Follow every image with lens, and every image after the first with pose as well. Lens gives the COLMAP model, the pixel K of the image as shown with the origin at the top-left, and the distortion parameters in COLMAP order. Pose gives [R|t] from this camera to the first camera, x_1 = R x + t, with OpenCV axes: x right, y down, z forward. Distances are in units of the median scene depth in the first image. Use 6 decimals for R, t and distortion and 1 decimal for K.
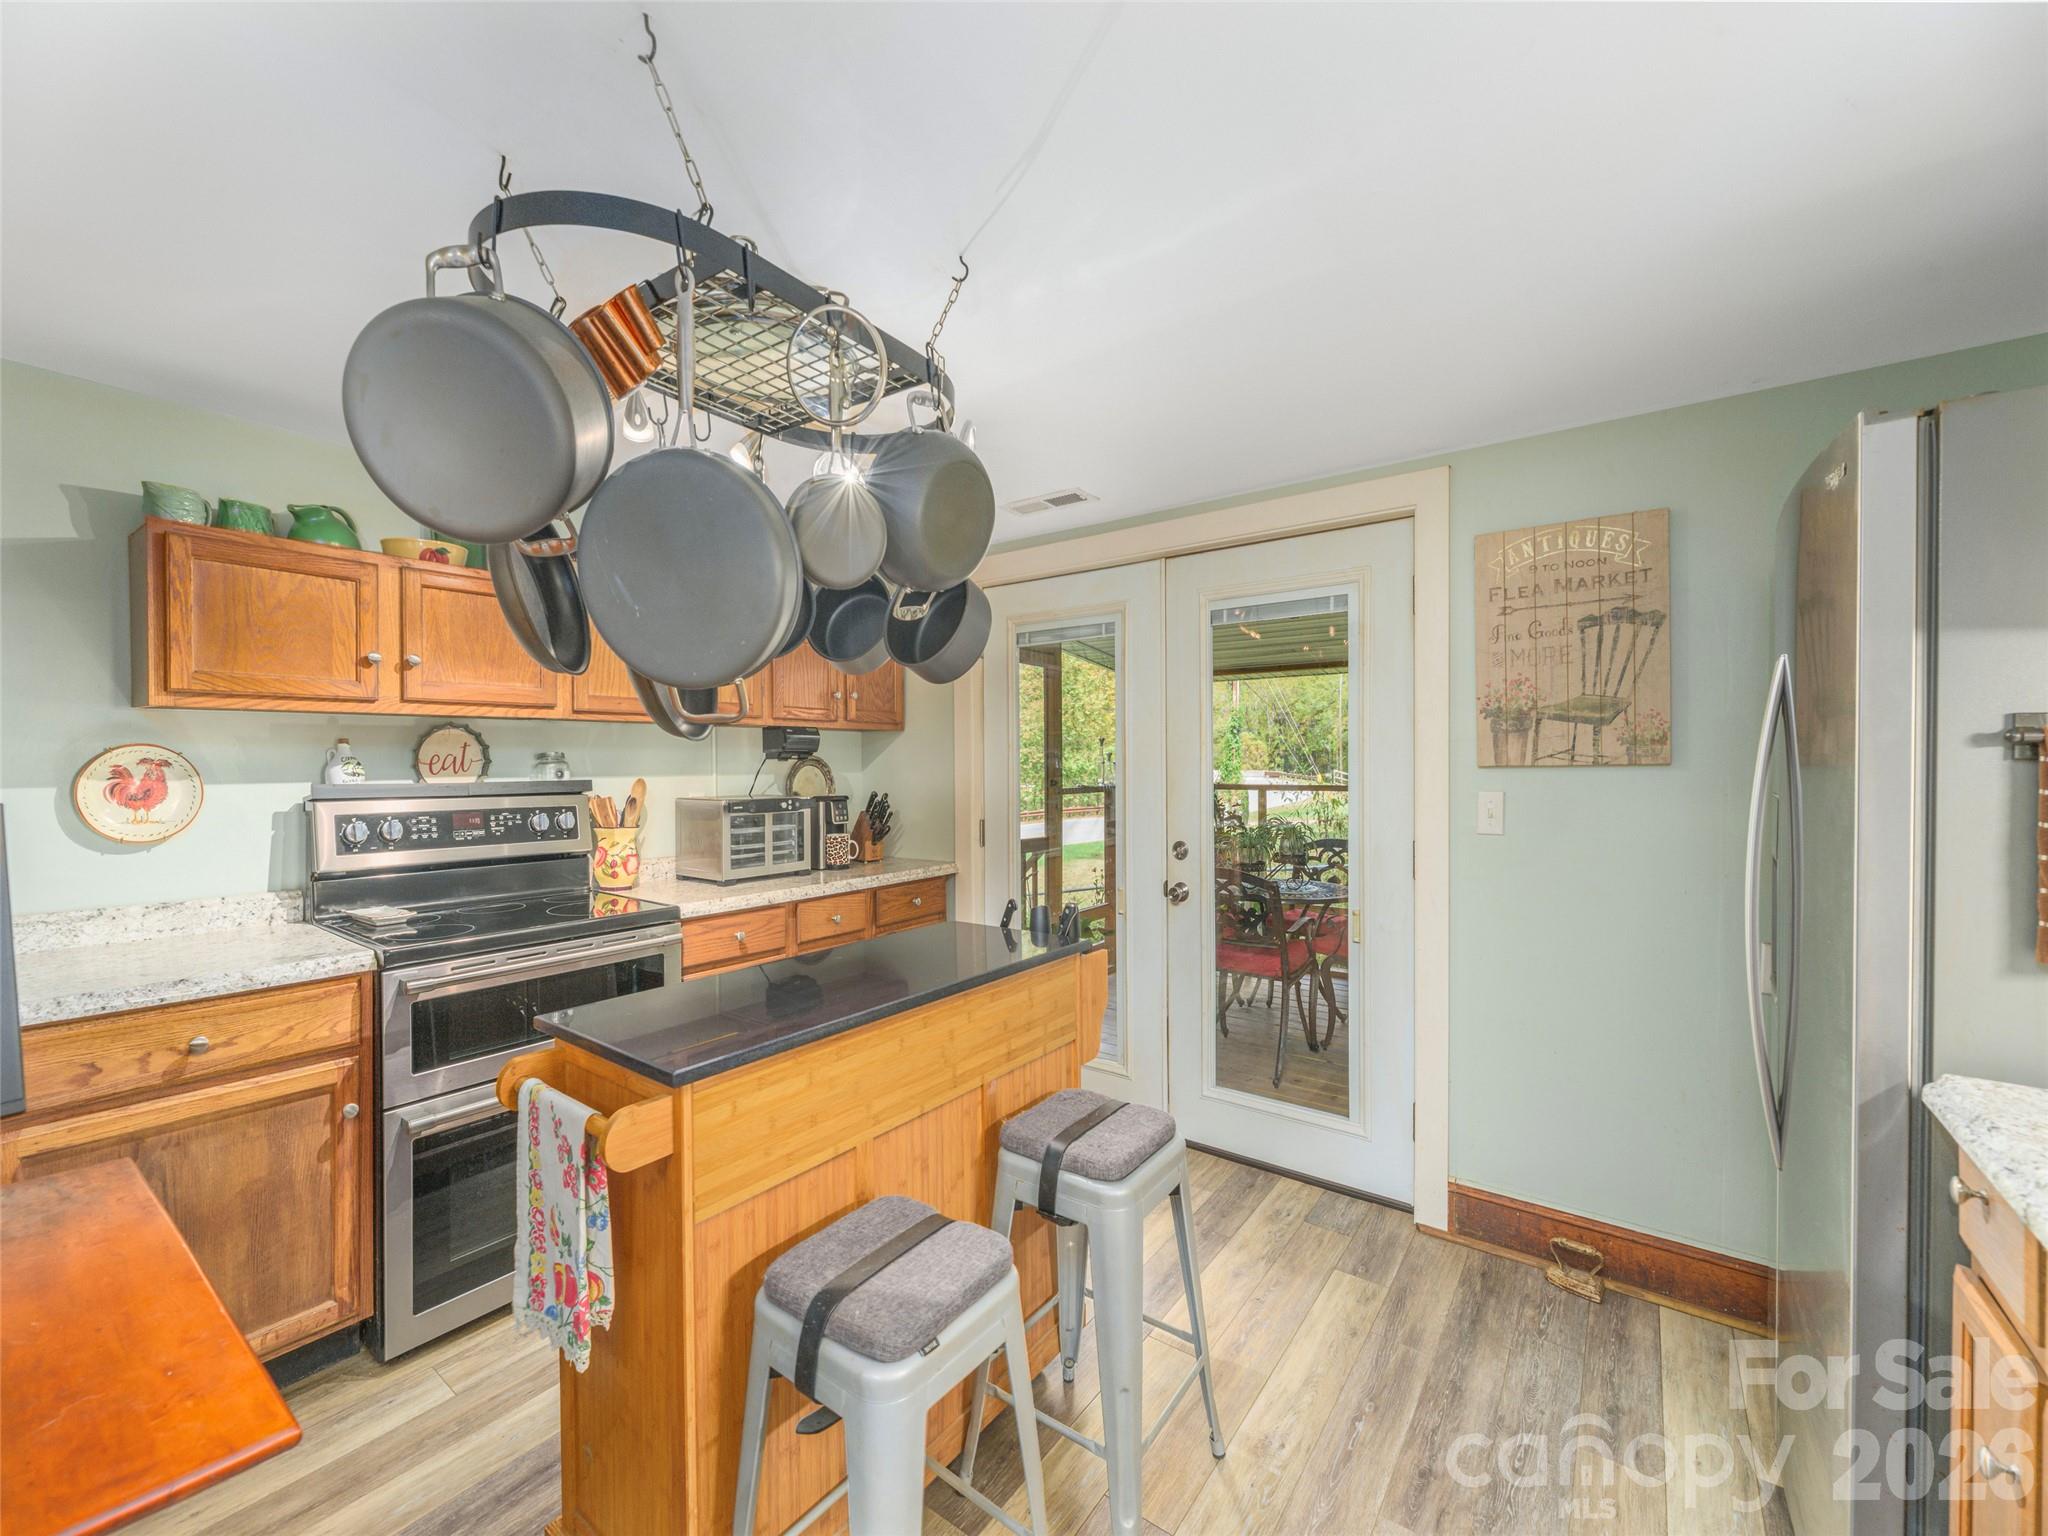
lens RADIAL K [[834.0, 0, 1023.8], [0, 834.0, 774.0], [0, 0, 1]] dist [-0.002632, -0.000189]
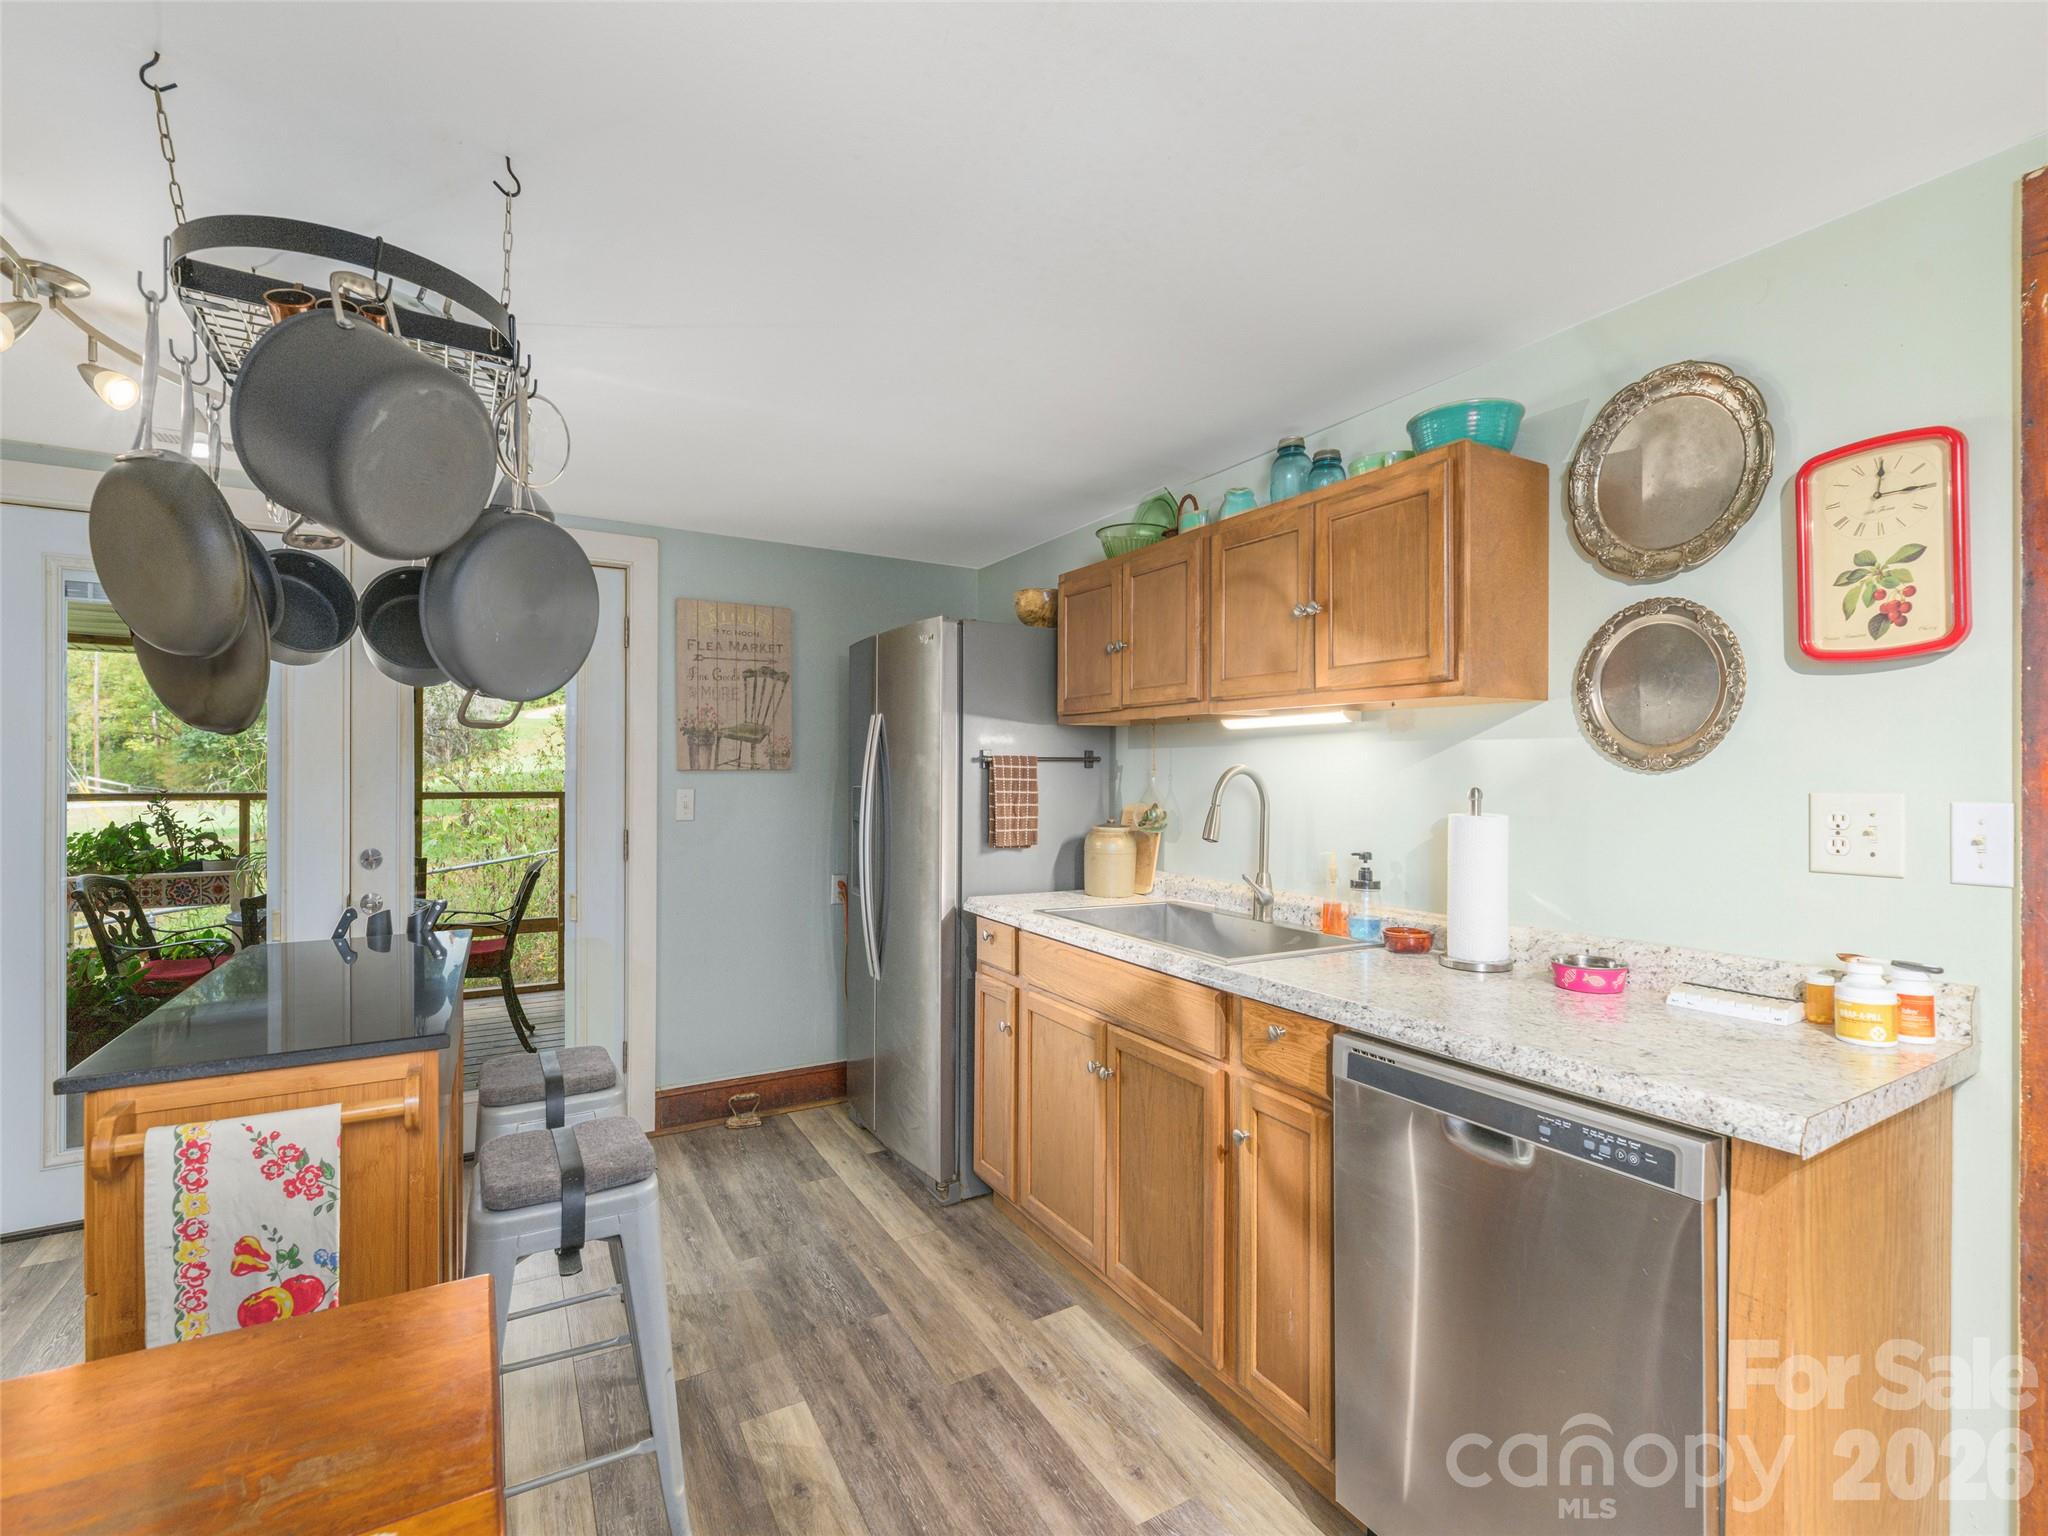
lens RADIAL K [[937.7, 0, 1023.9], [0, 937.7, 767.8], [0, 0, 1]] dist [0.000295, -0.000024]
pose [[0.410193, 0.005093, 0.911985, -0.646073], [0.004444, 0.999961, -0.007584, 0.000626], [-0.911988, 0.007164, 0.410154, -0.133541]]
